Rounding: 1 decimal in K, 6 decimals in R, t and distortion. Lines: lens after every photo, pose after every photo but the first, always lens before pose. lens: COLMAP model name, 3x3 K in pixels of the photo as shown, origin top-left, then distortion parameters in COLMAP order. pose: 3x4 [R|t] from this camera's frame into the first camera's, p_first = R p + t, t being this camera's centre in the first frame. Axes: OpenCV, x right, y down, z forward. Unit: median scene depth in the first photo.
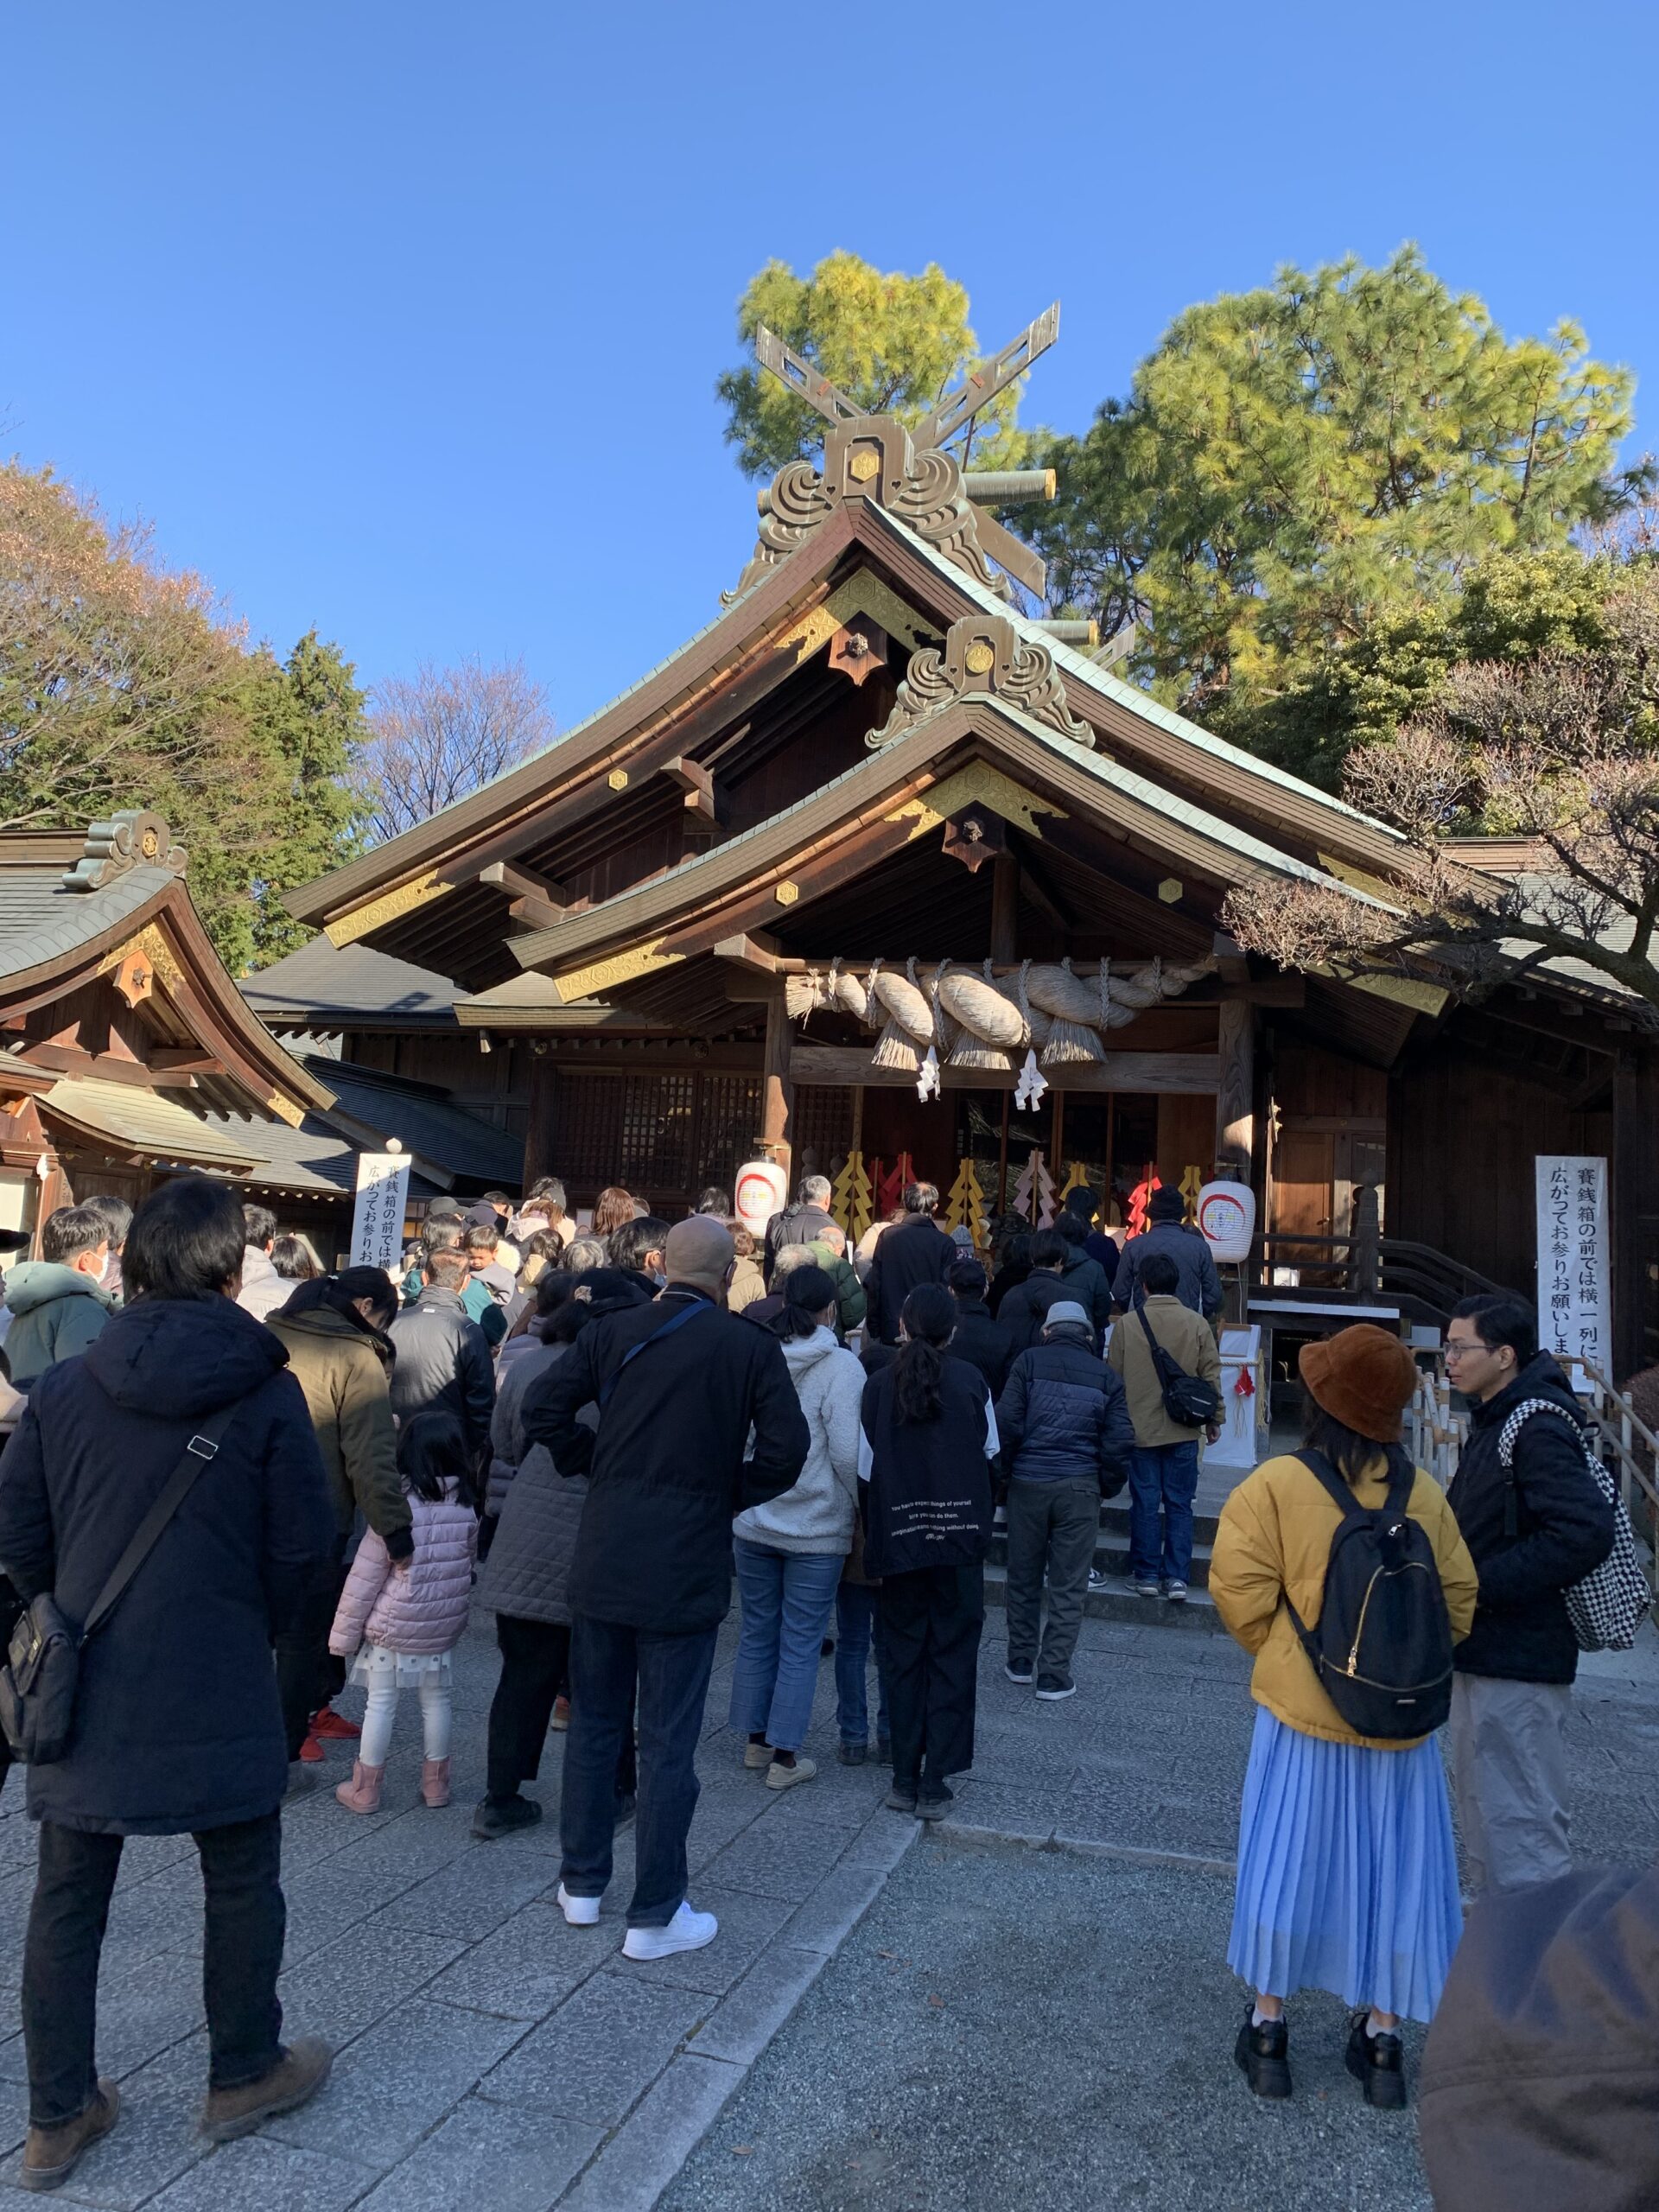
lens RADIAL K [[1662.7, 0, 824.1], [0, 1662.7, 1108.5], [0, 0, 1]] dist [0.041535, -0.000700]
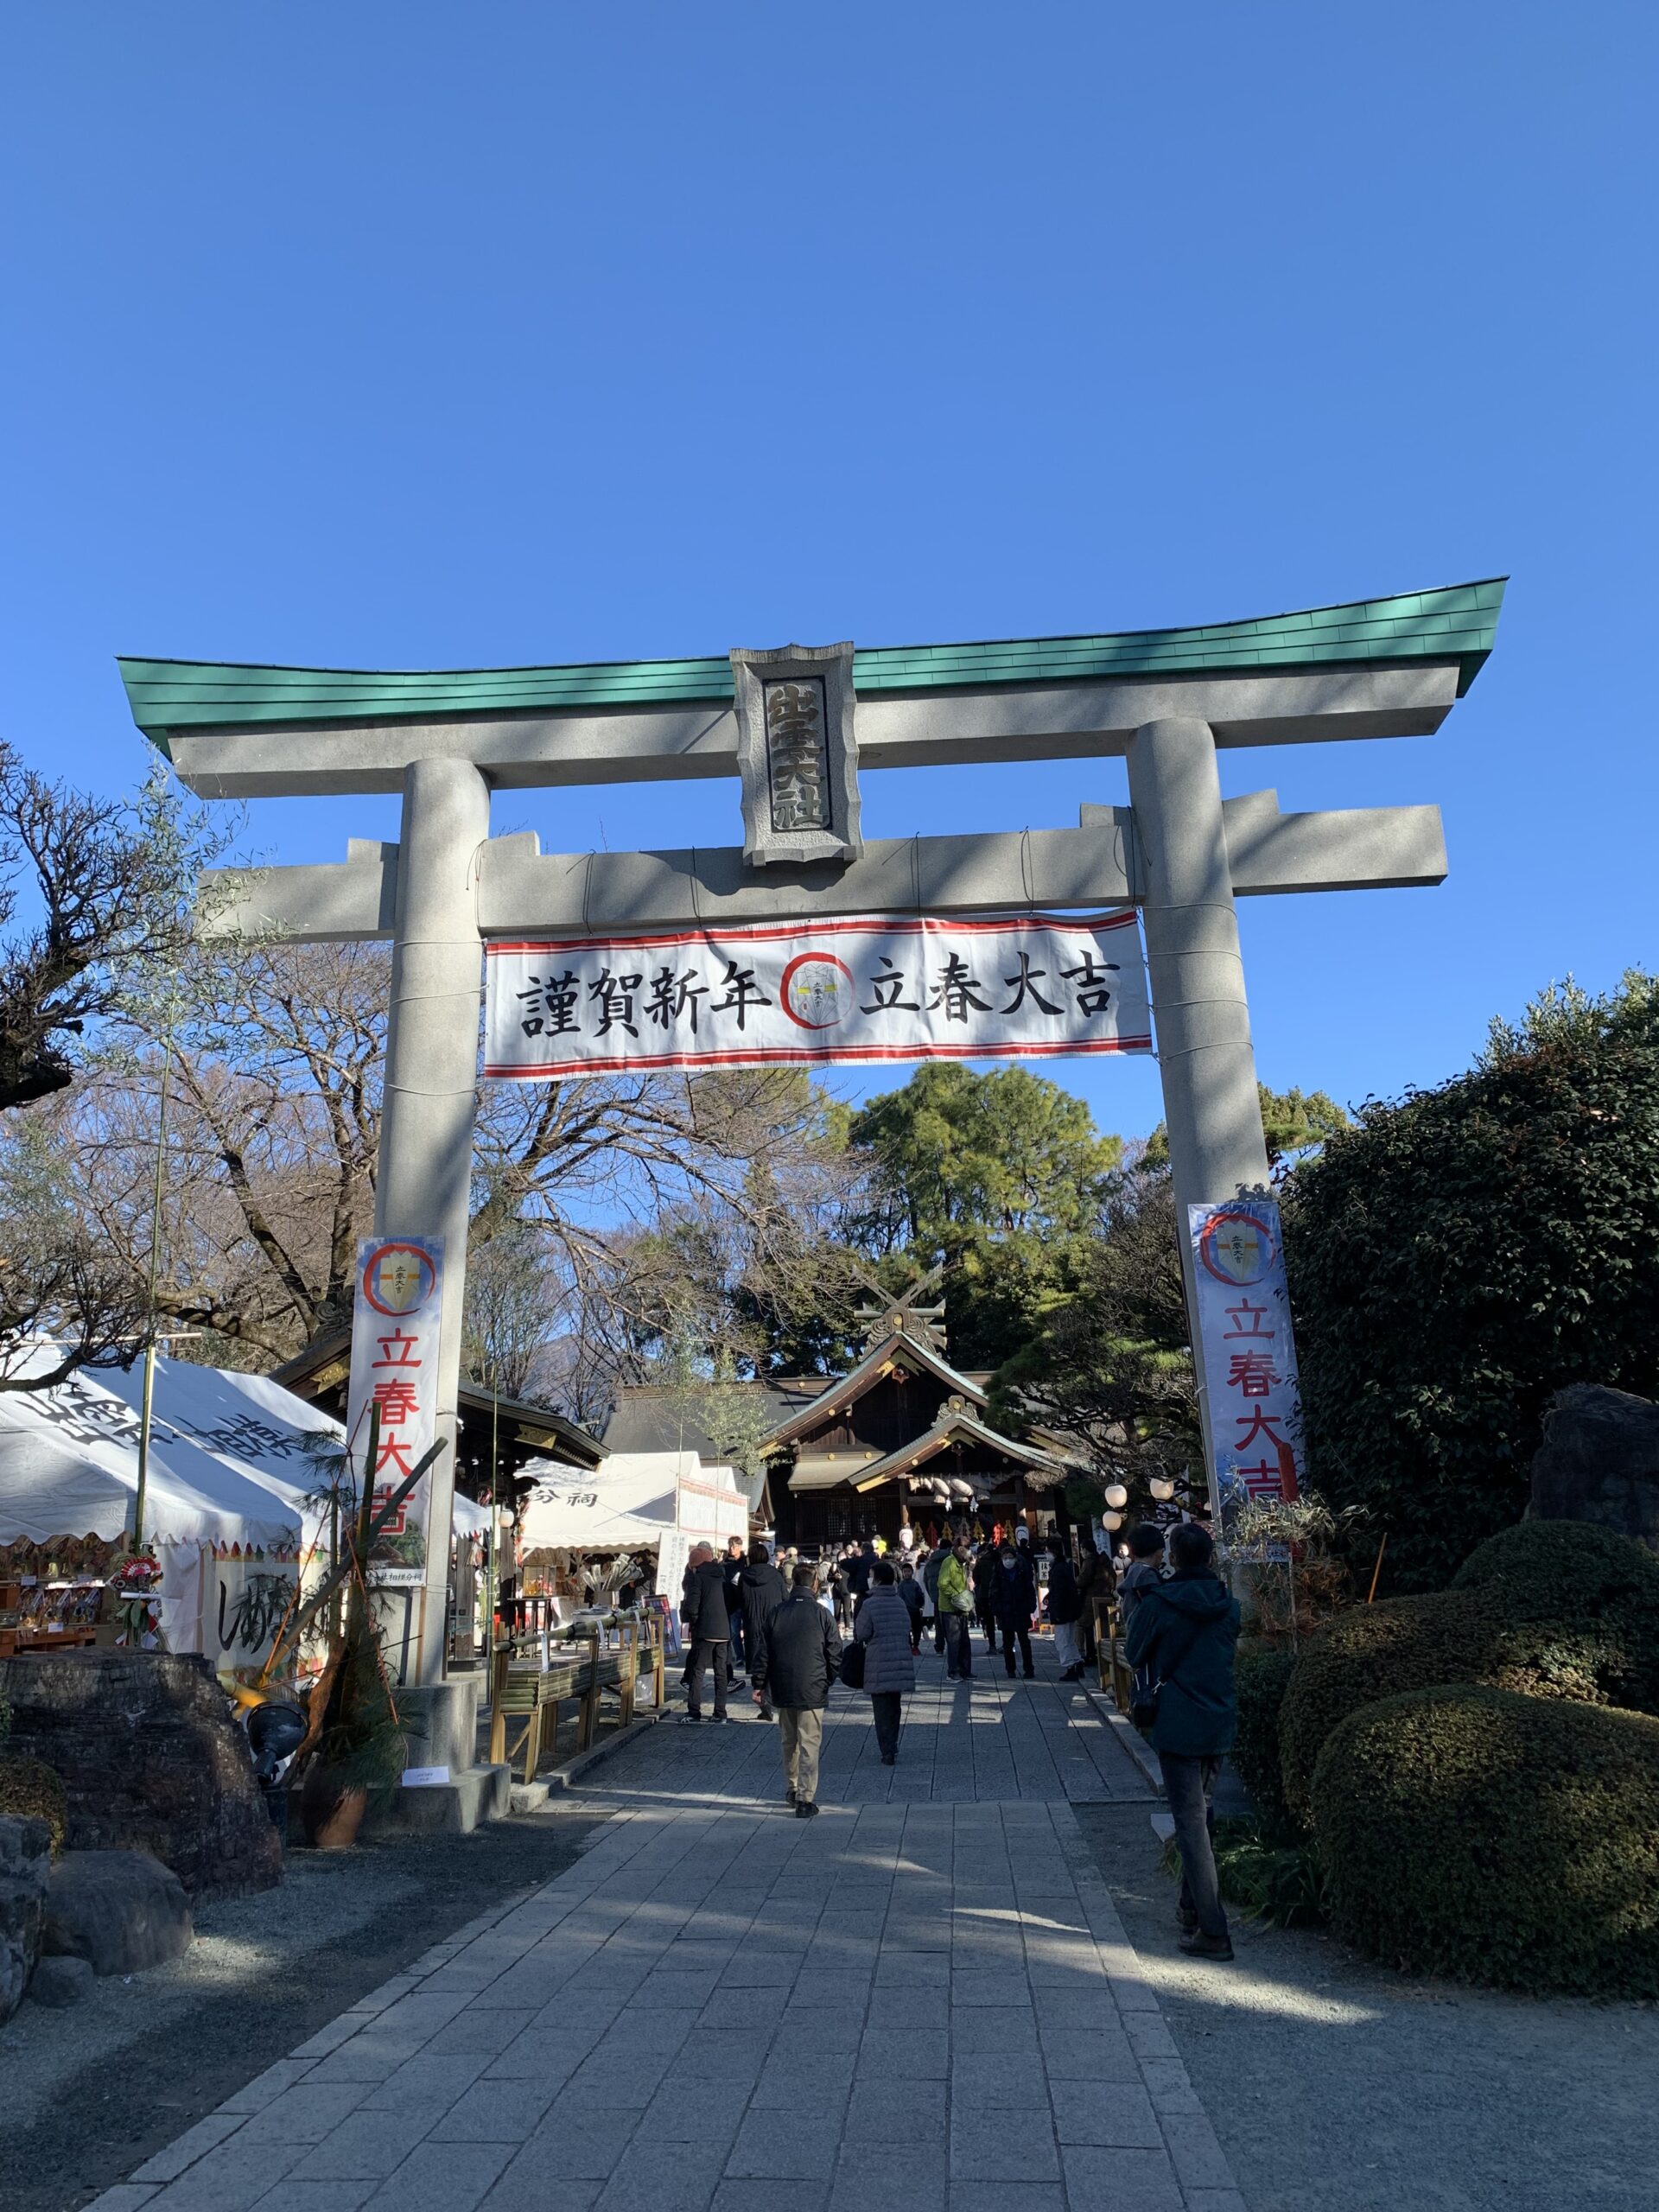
lens RADIAL K [[1662.7, 0, 826.2], [0, 1662.7, 1097.6], [0, 0, 1]] dist [0.041535, -0.000700]
pose [[0.977520, -0.025922, 0.209244, -1.058451], [0.061835, 0.984022, -0.166966, -0.335077], [-0.201572, 0.176151, 0.963504, -3.053235]]
